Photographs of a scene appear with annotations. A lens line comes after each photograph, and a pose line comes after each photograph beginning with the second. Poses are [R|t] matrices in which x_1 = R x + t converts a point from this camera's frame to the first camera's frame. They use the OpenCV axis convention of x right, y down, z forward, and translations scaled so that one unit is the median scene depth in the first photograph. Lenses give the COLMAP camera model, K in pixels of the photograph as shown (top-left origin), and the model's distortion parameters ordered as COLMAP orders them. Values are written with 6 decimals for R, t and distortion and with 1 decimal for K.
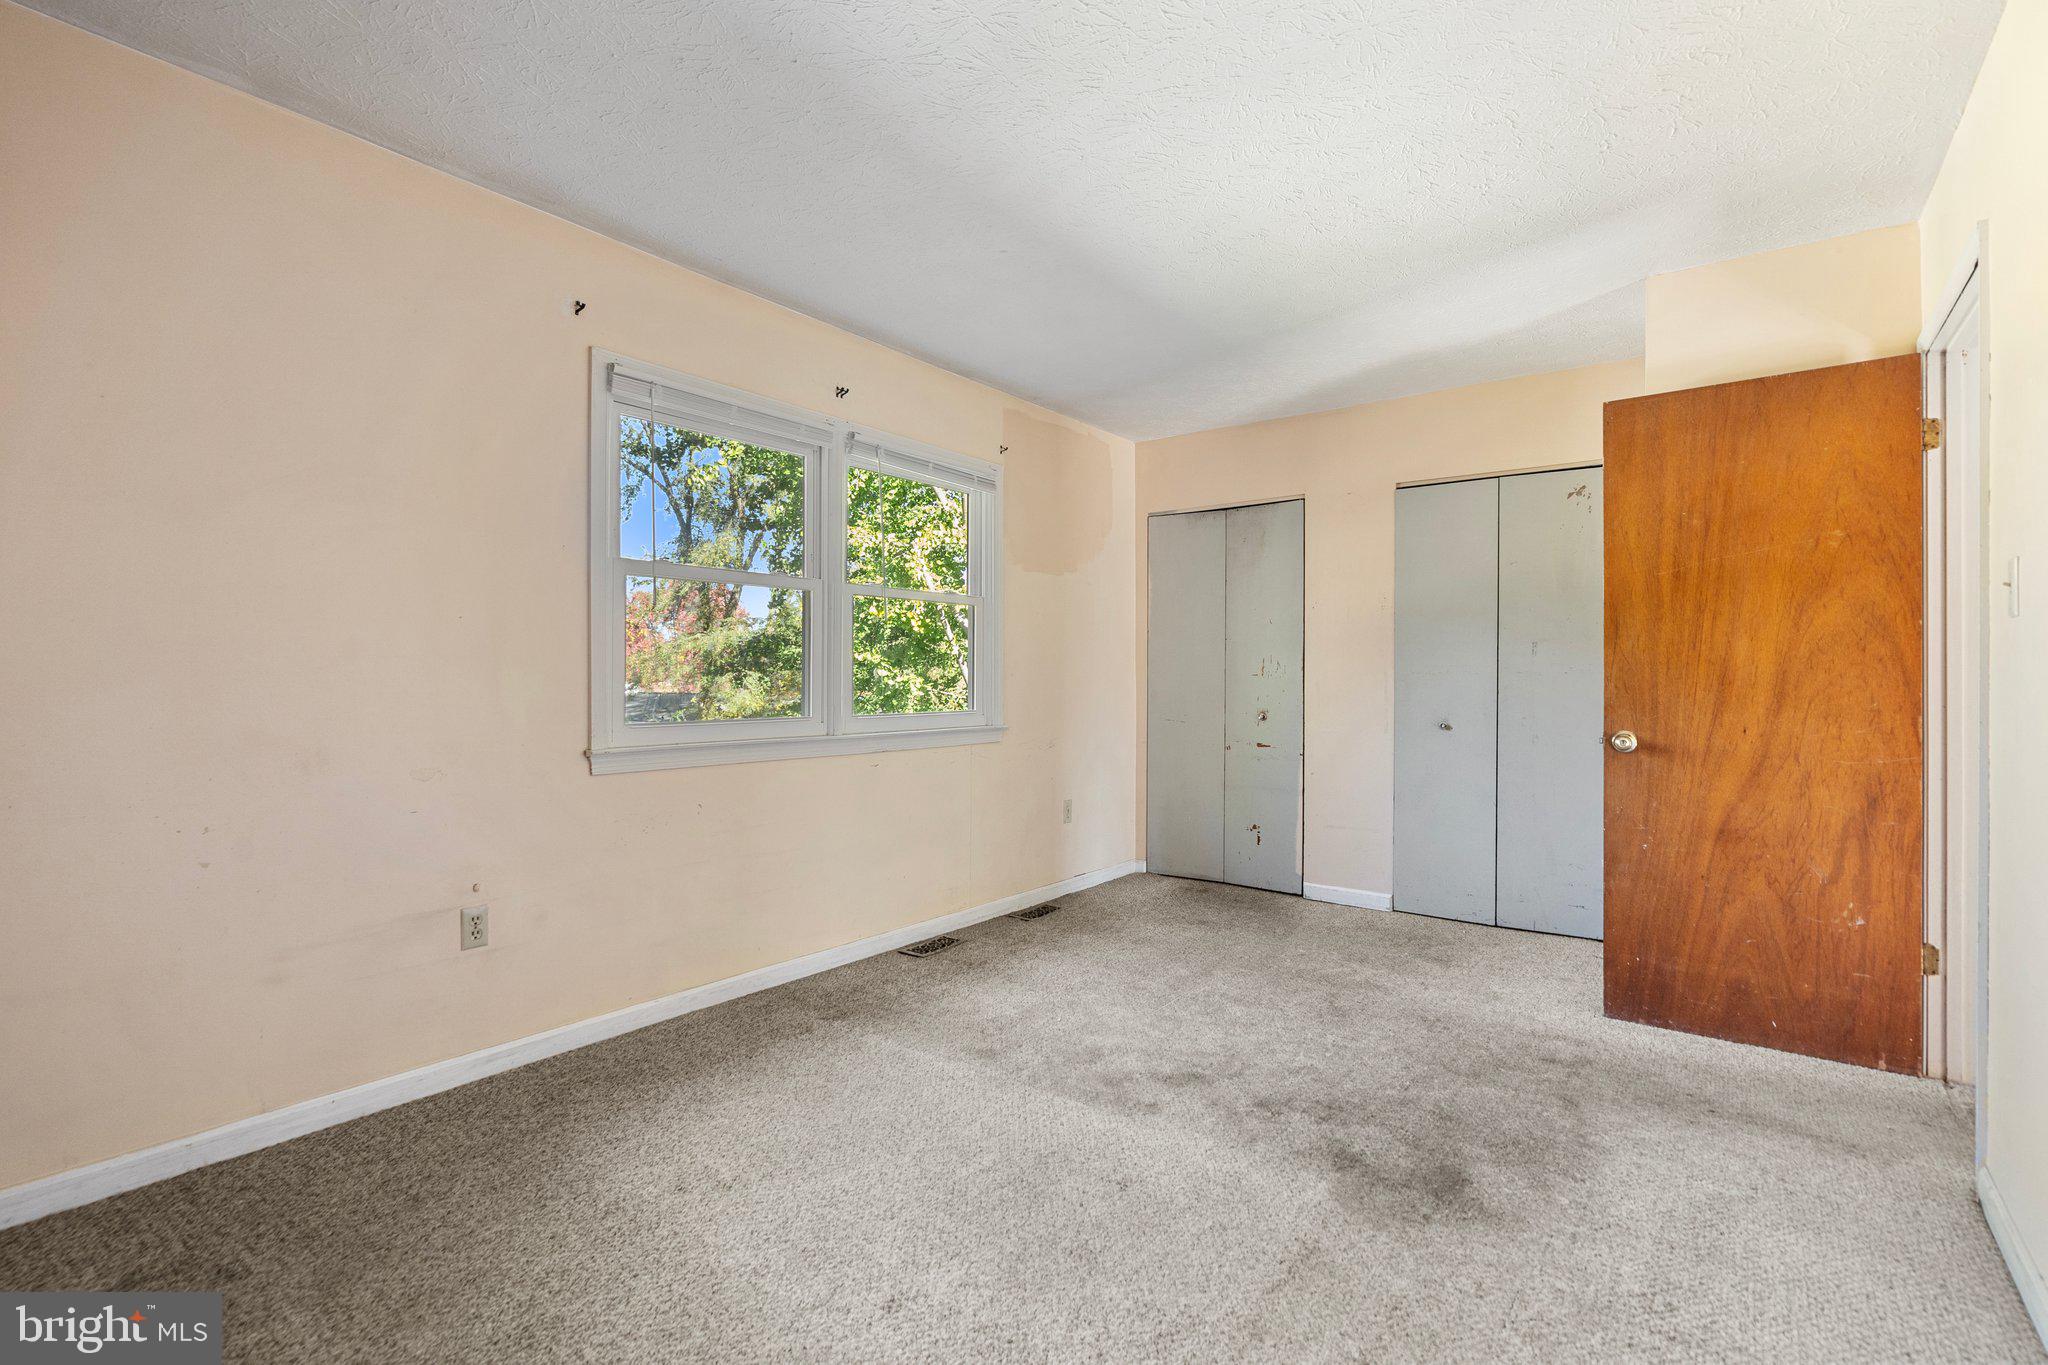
lens RADIAL K [[944.6, 0, 1013.2], [0, 944.6, 679.1], [0, 0, 1]] dist [-0.005442, 0.001934]
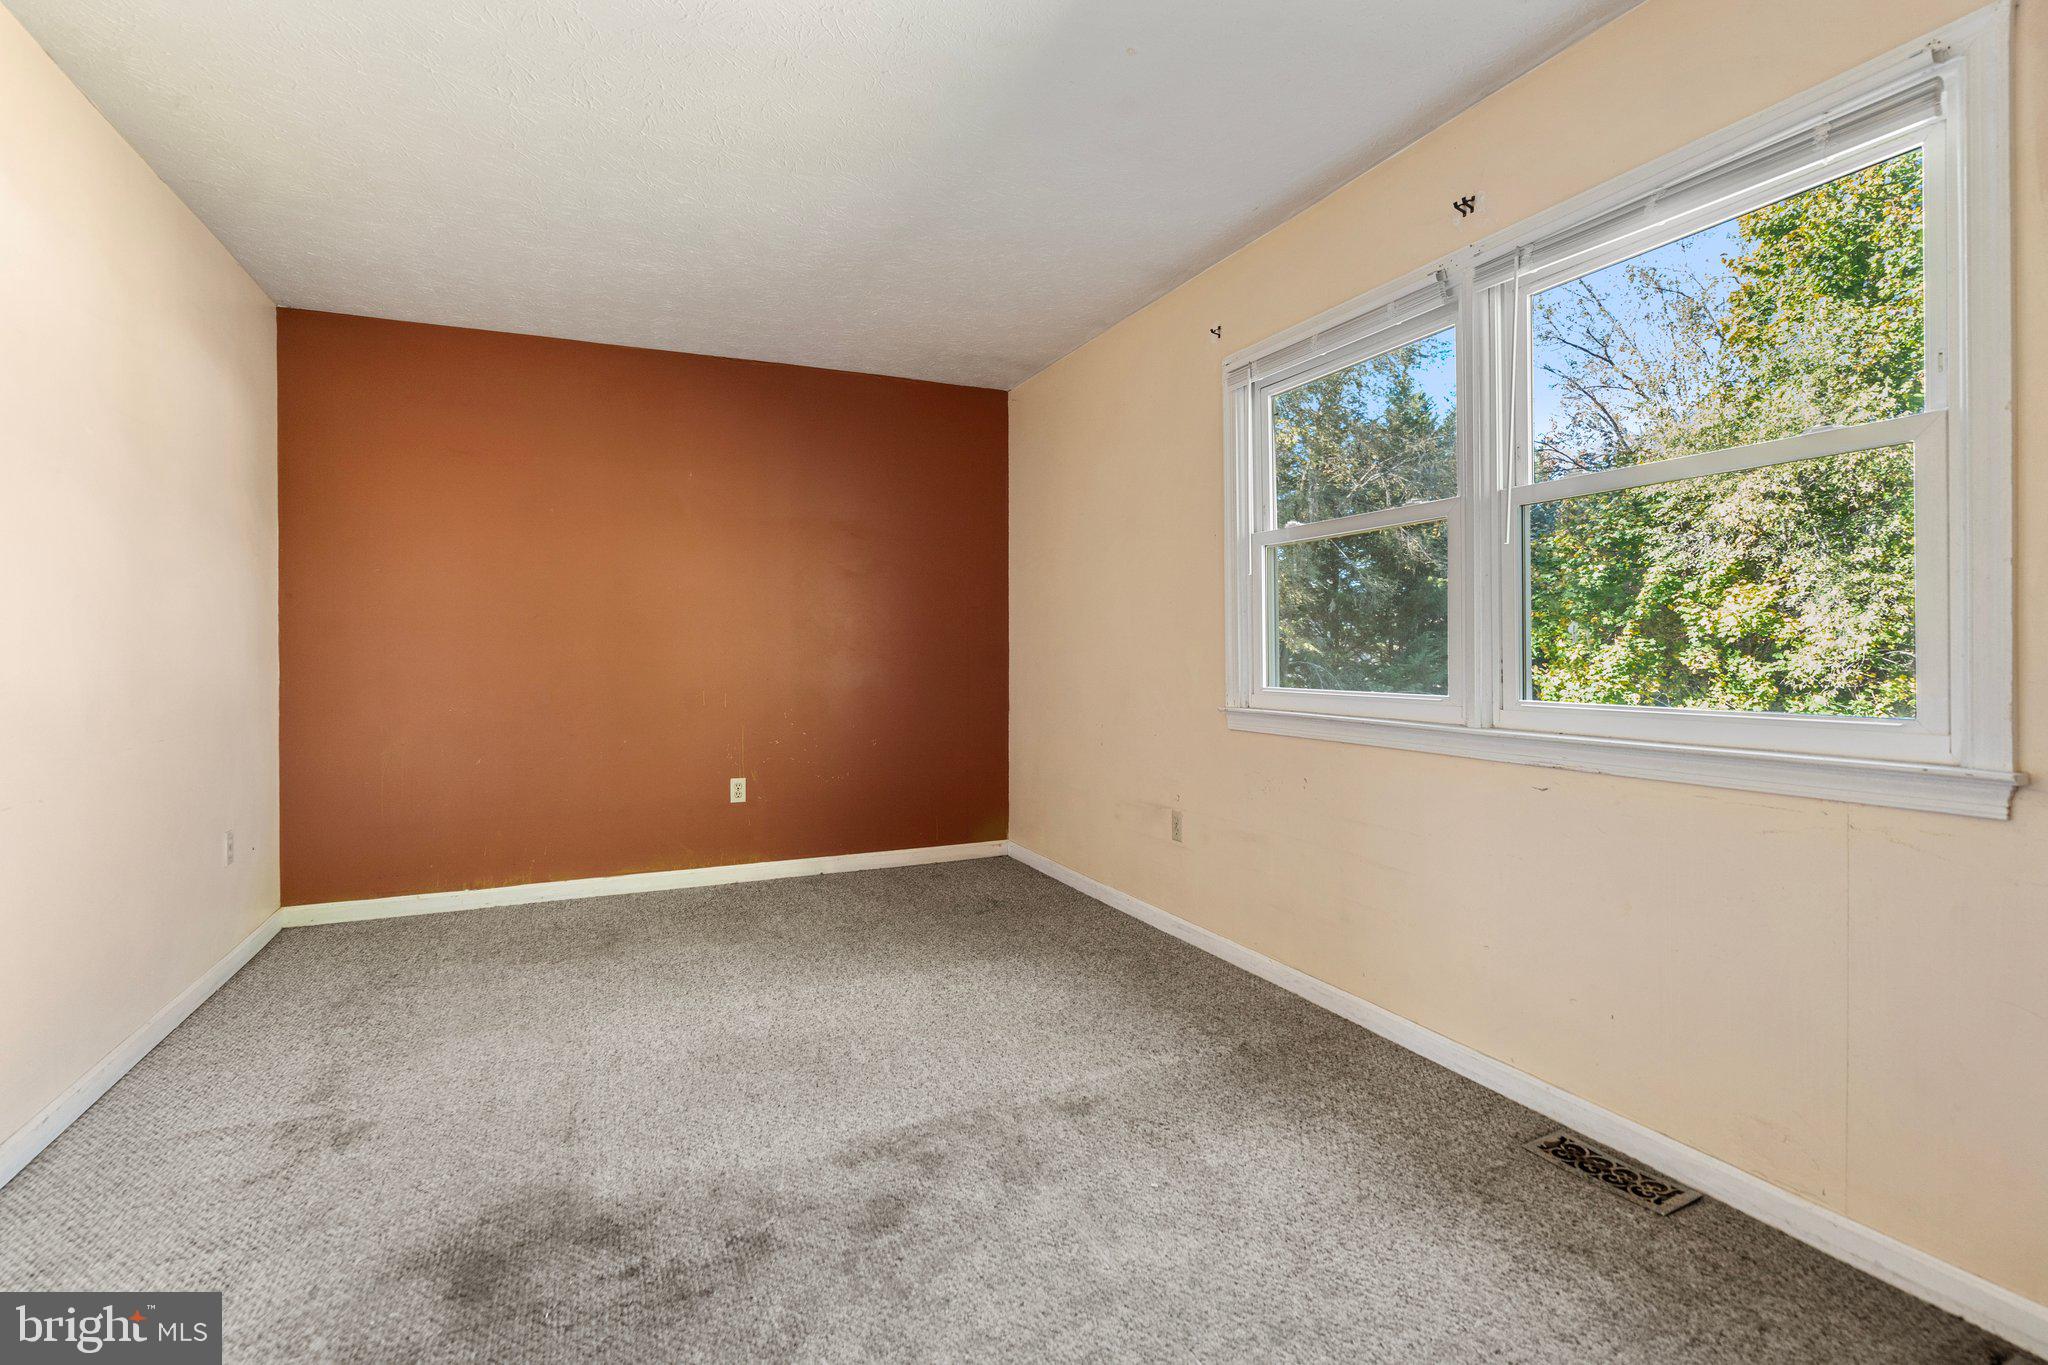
lens RADIAL K [[944.6, 0, 999.3], [0, 944.6, 643.5], [0, 0, 1]] dist [-0.005442, 0.001934]
pose [[-0.481081, -0.007061, -0.876648, 0.678474], [0.003803, 0.999941, -0.010141, 0.007783], [0.876668, -0.008212, -0.481026, 1.269935]]
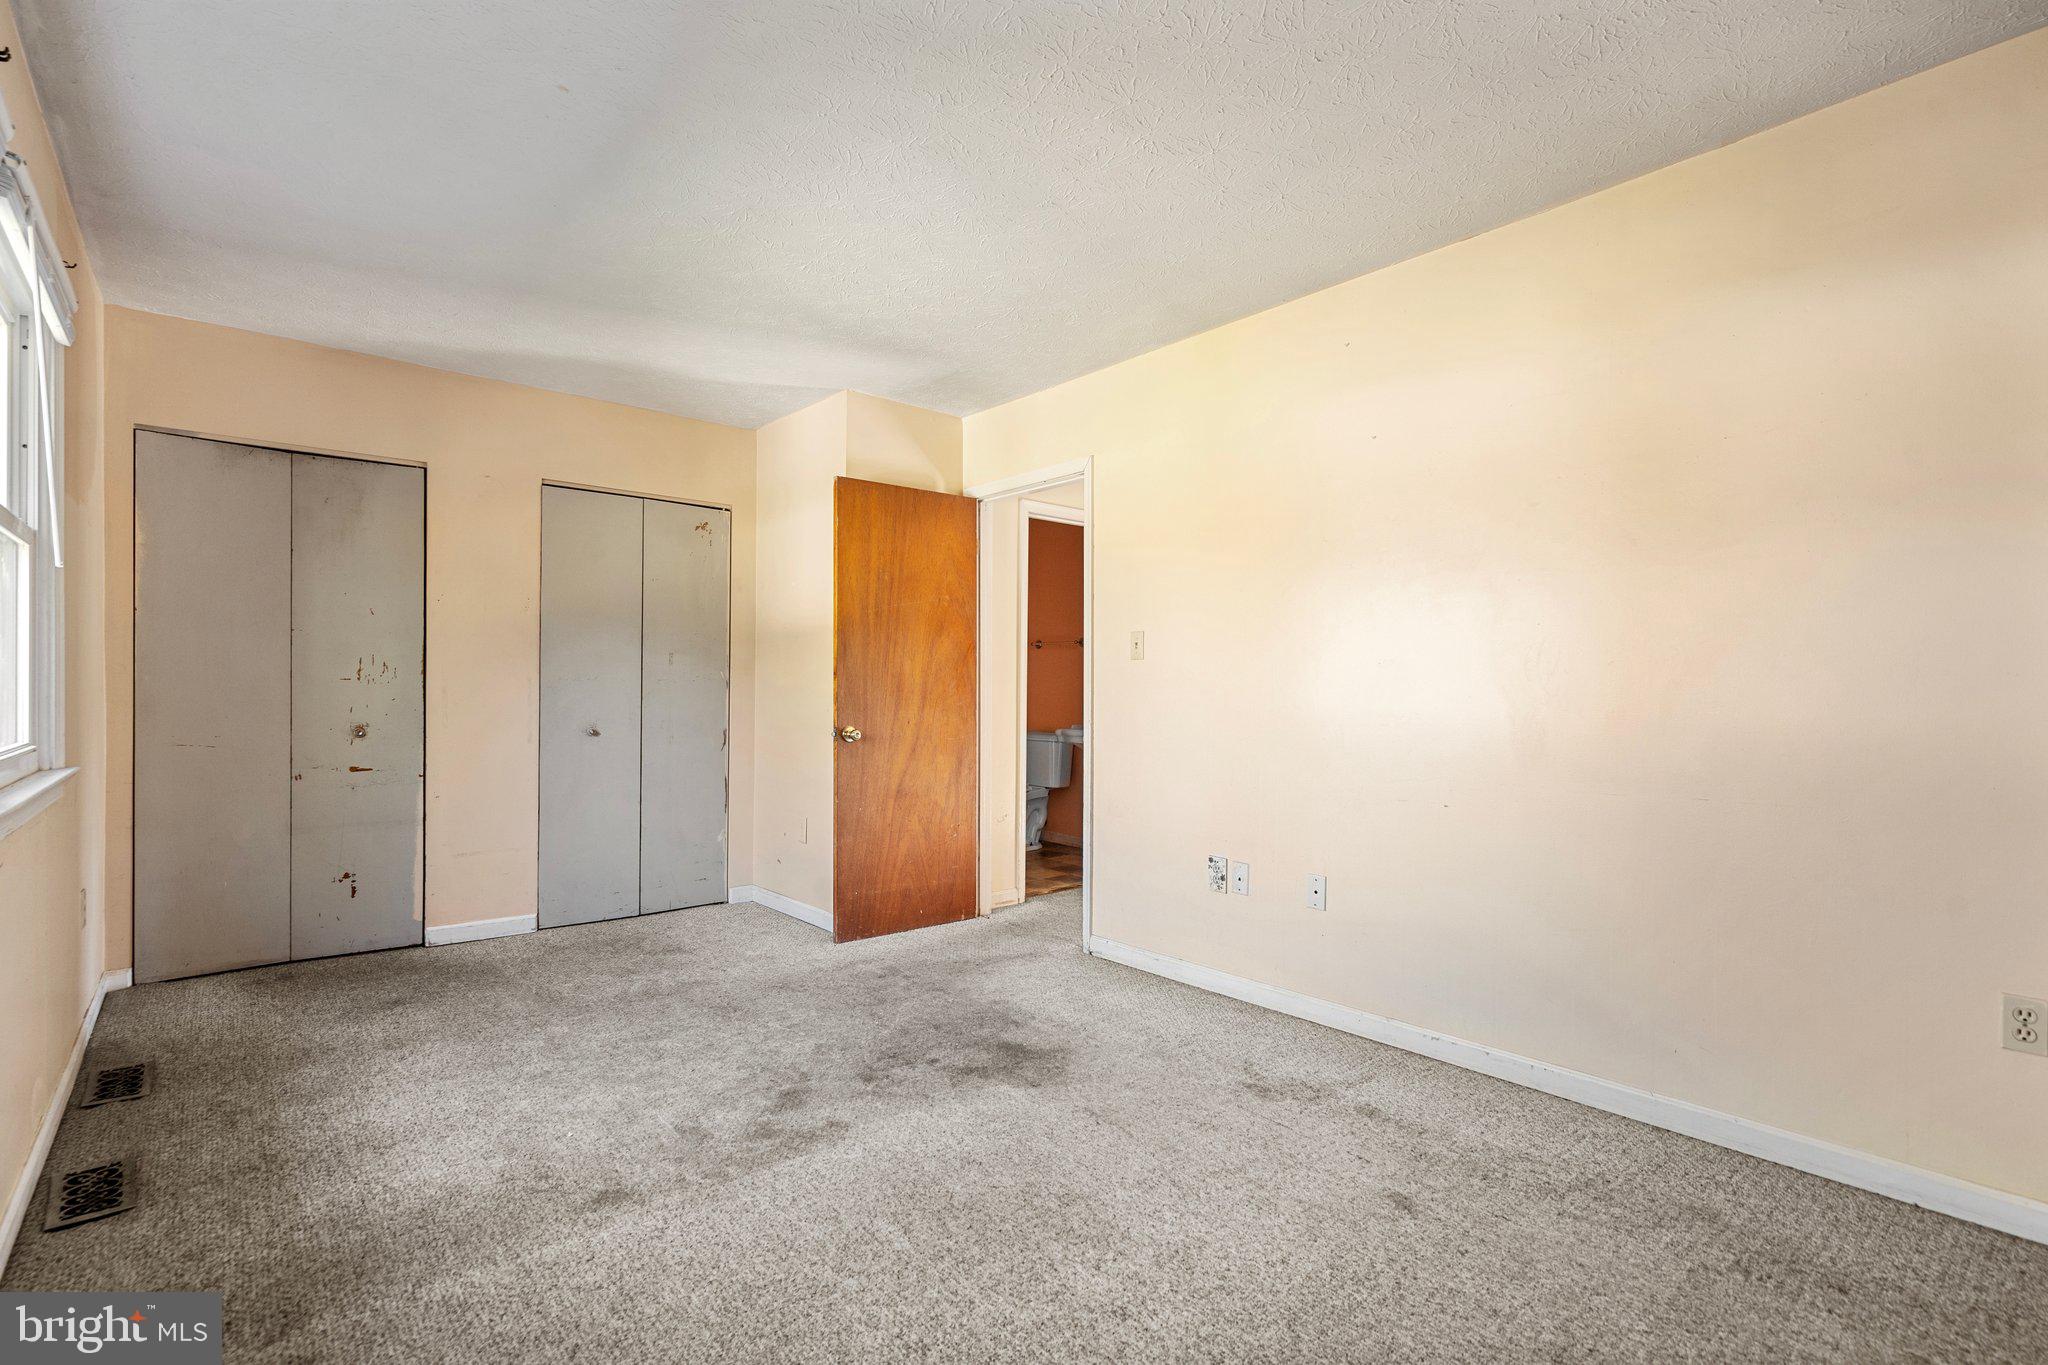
lens RADIAL K [[944.6, 0, 1014.2], [0, 944.6, 687.8], [0, 0, 1]] dist [-0.005442, 0.001934]
pose [[0.205783, 0.000086, 0.978598, -0.650039], [-0.006717, 0.999977, 0.001325, -0.002804], [-0.978575, -0.006845, 0.205778, 0.518647]]
